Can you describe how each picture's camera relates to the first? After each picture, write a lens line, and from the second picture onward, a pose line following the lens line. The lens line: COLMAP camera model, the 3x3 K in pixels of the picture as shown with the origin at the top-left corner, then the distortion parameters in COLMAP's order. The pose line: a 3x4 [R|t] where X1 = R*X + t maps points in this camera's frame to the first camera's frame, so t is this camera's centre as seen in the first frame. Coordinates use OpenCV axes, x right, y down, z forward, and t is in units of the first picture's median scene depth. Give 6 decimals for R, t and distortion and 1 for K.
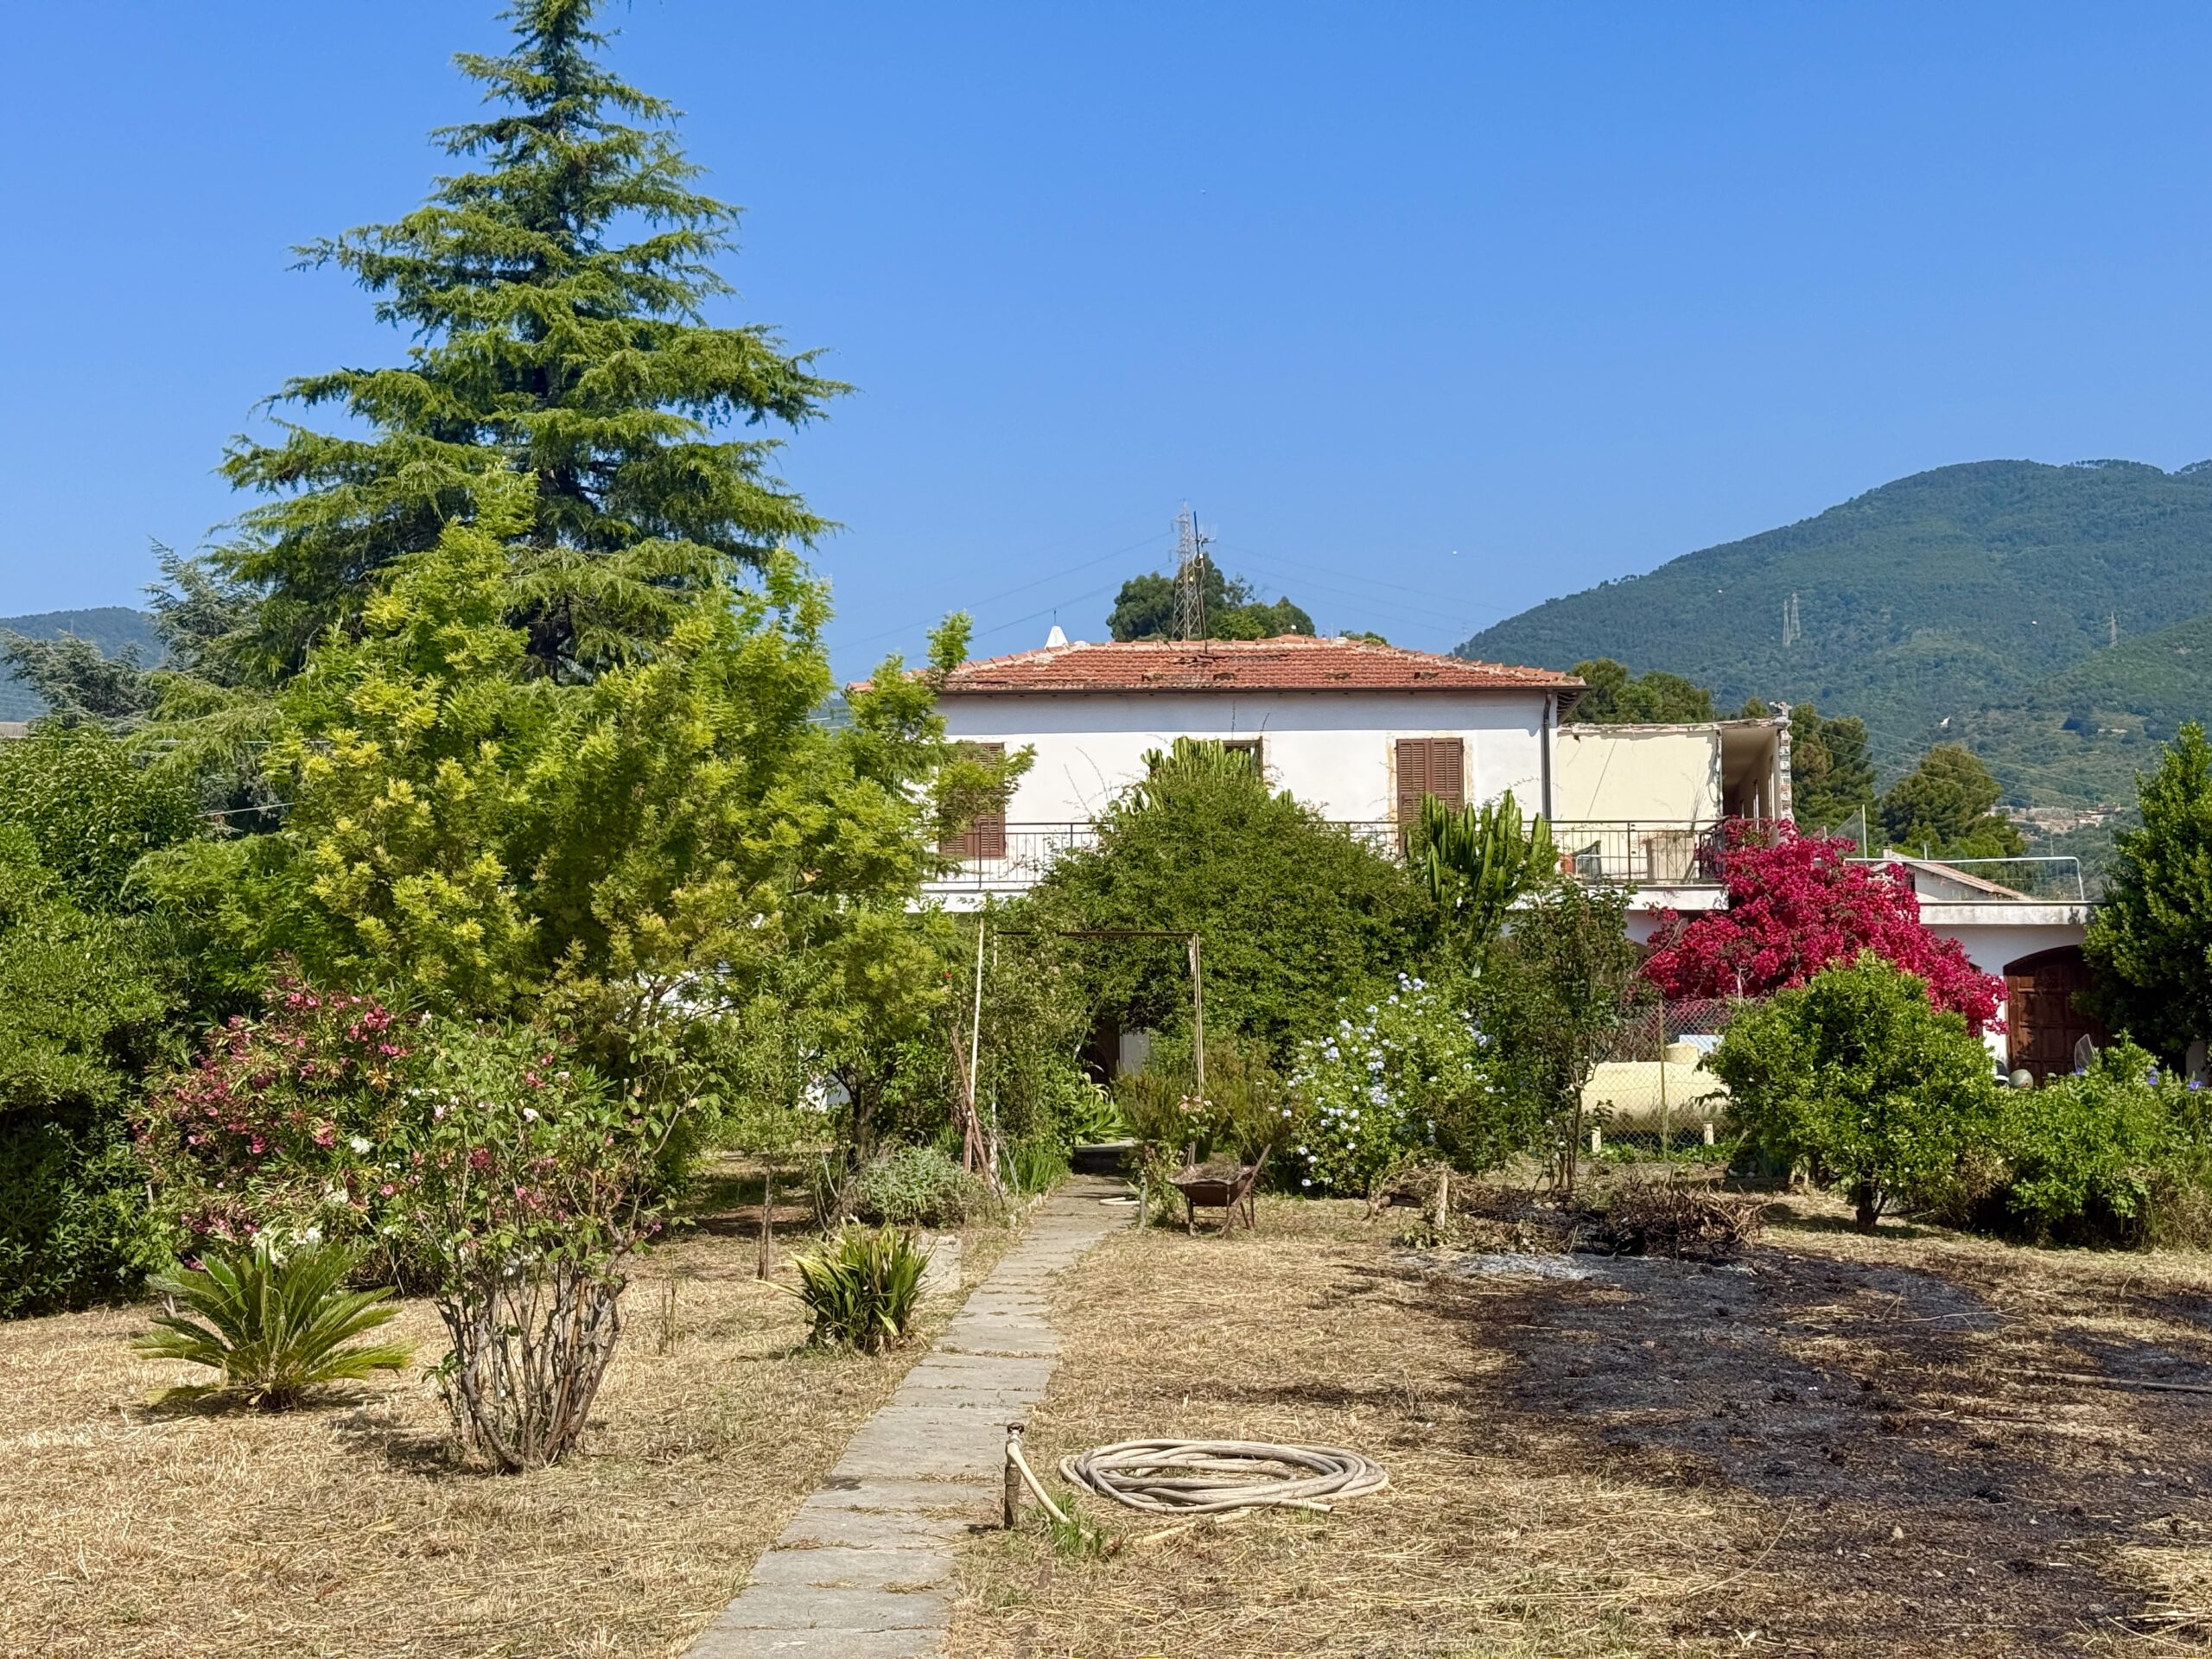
lens RADIAL K [[3098.4, 0, 1106.0], [0, 3098.4, 829.5], [0, 0, 1]] dist [0.093663, -0.074973]
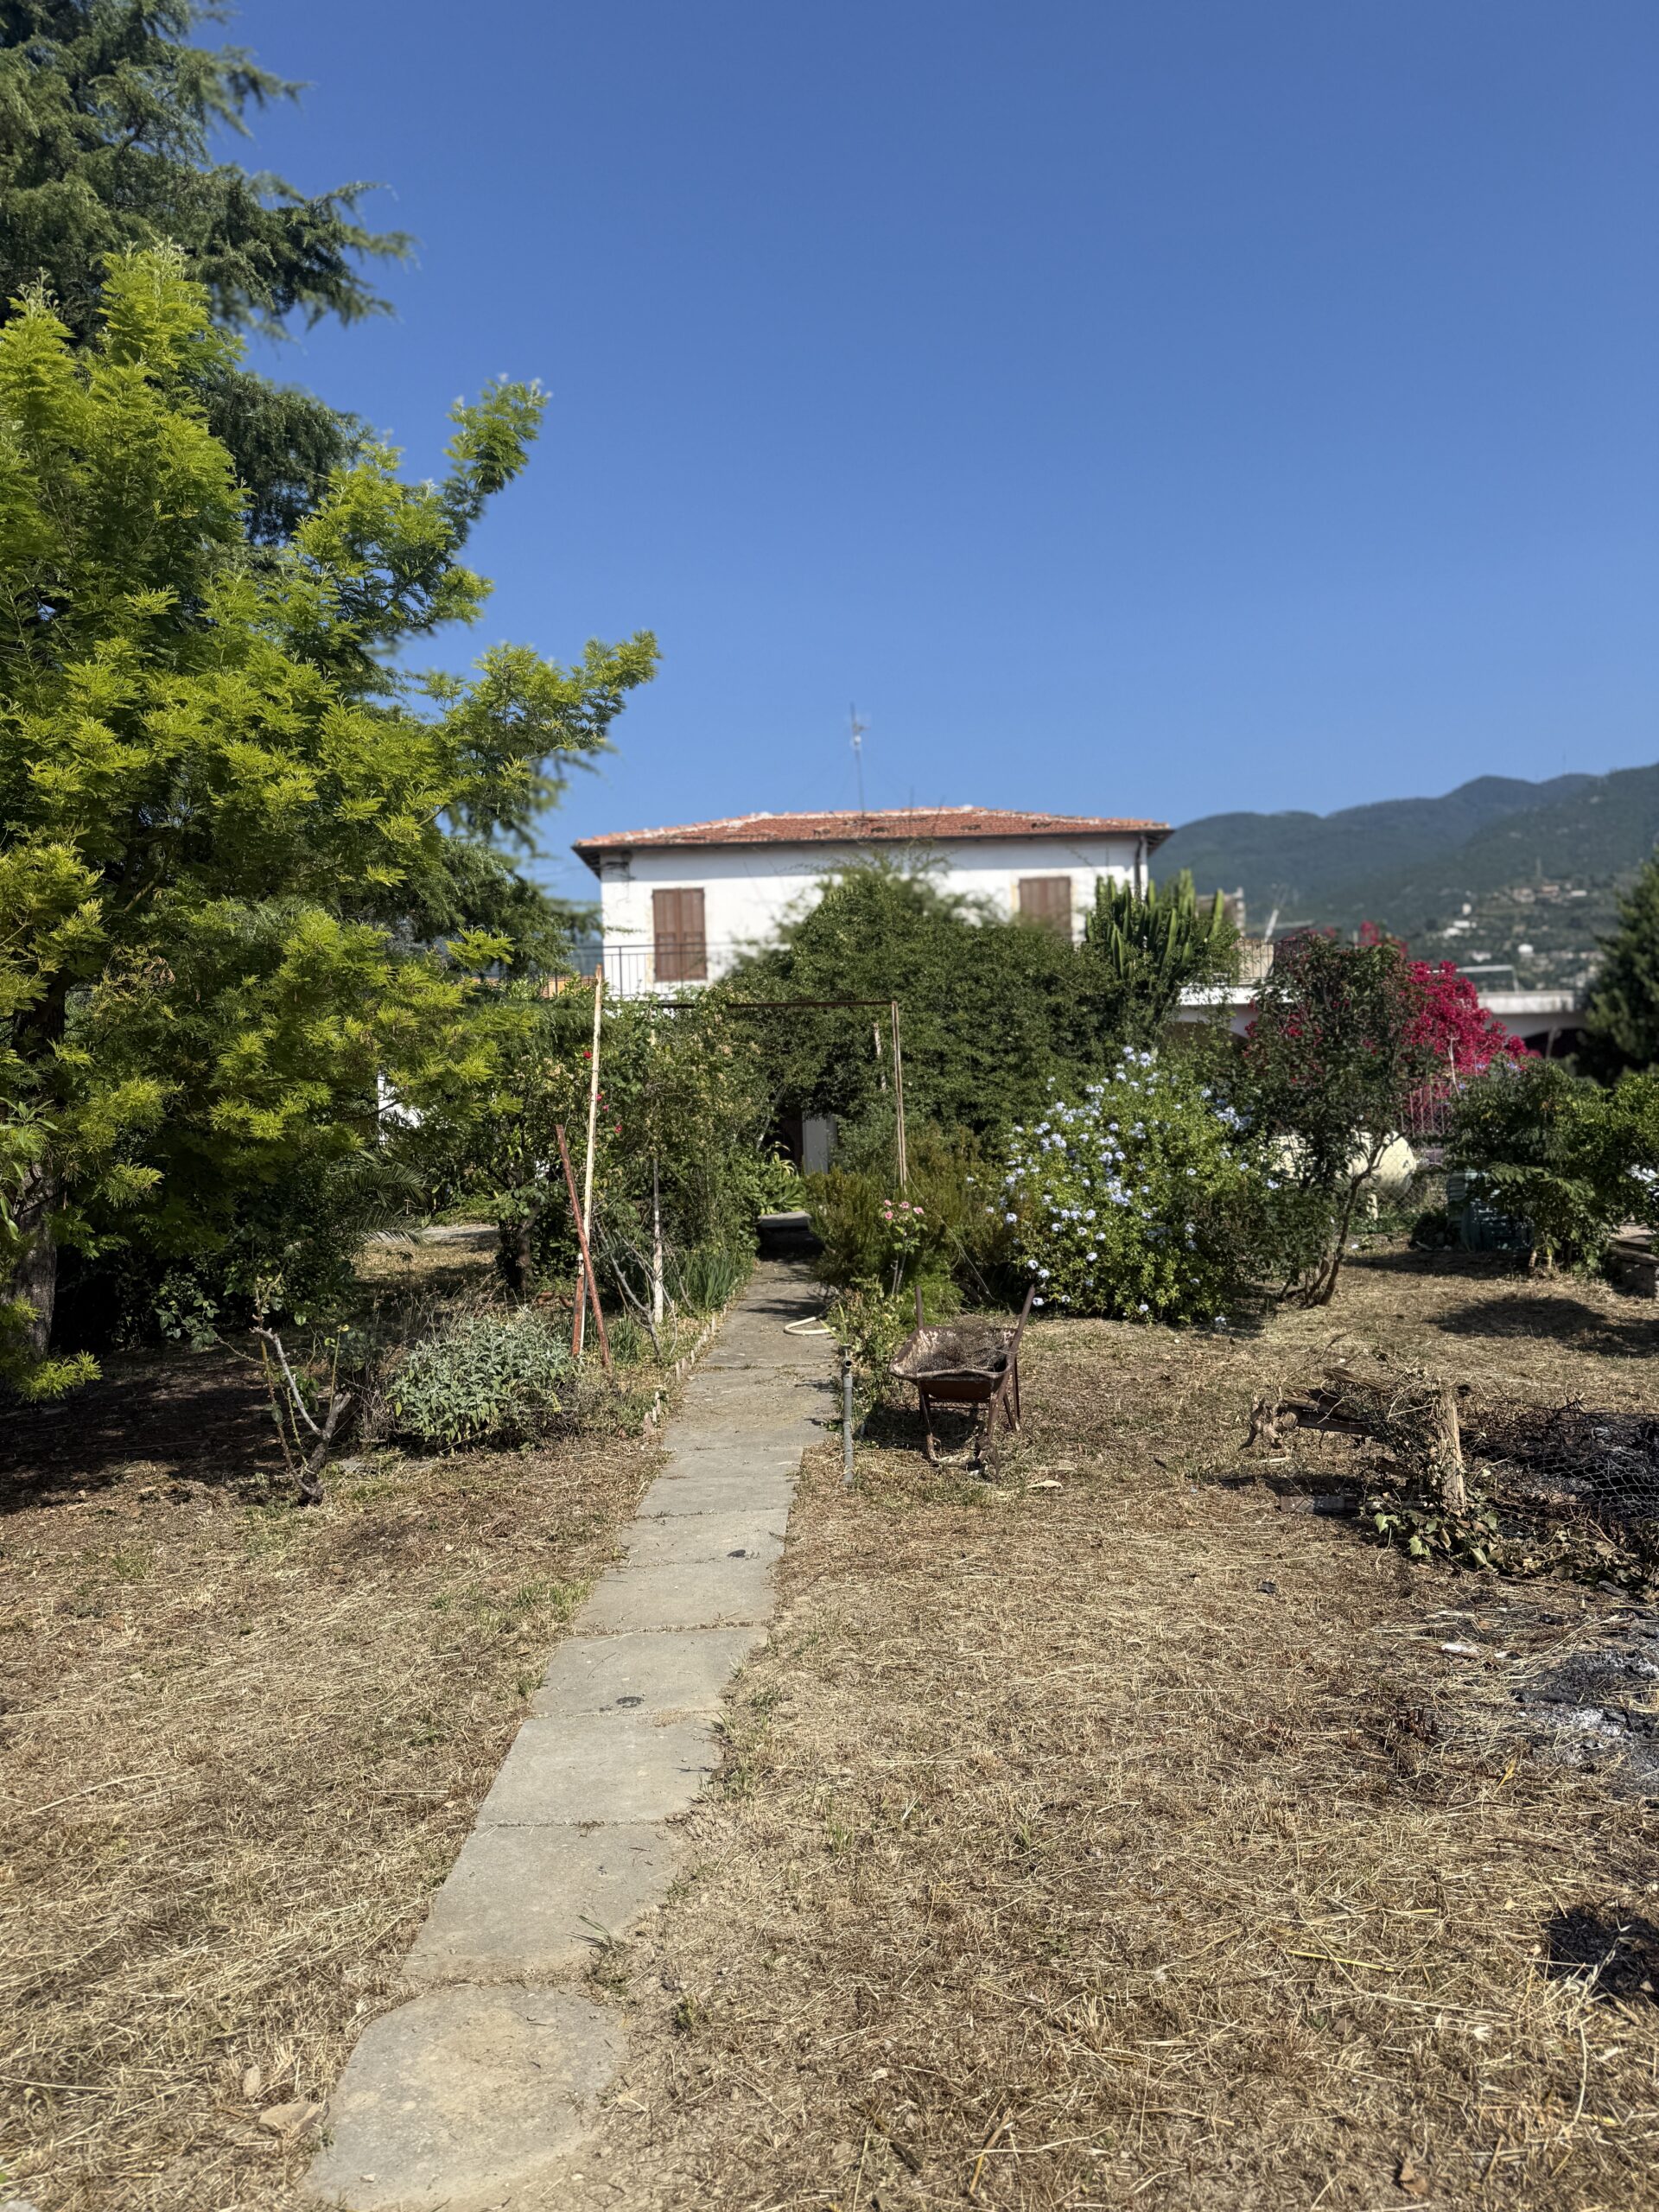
lens RADIAL K [[1539.7, 0, 829.5], [0, 1539.7, 1106.0], [0, 0, 1]] dist [-0.000084, -0.048741]
pose [[0.999500, -0.021676, 0.023036, 0.001625], [0.020189, 0.997812, 0.062950, 0.034075], [-0.024350, -0.062453, 0.997751, 0.570851]]
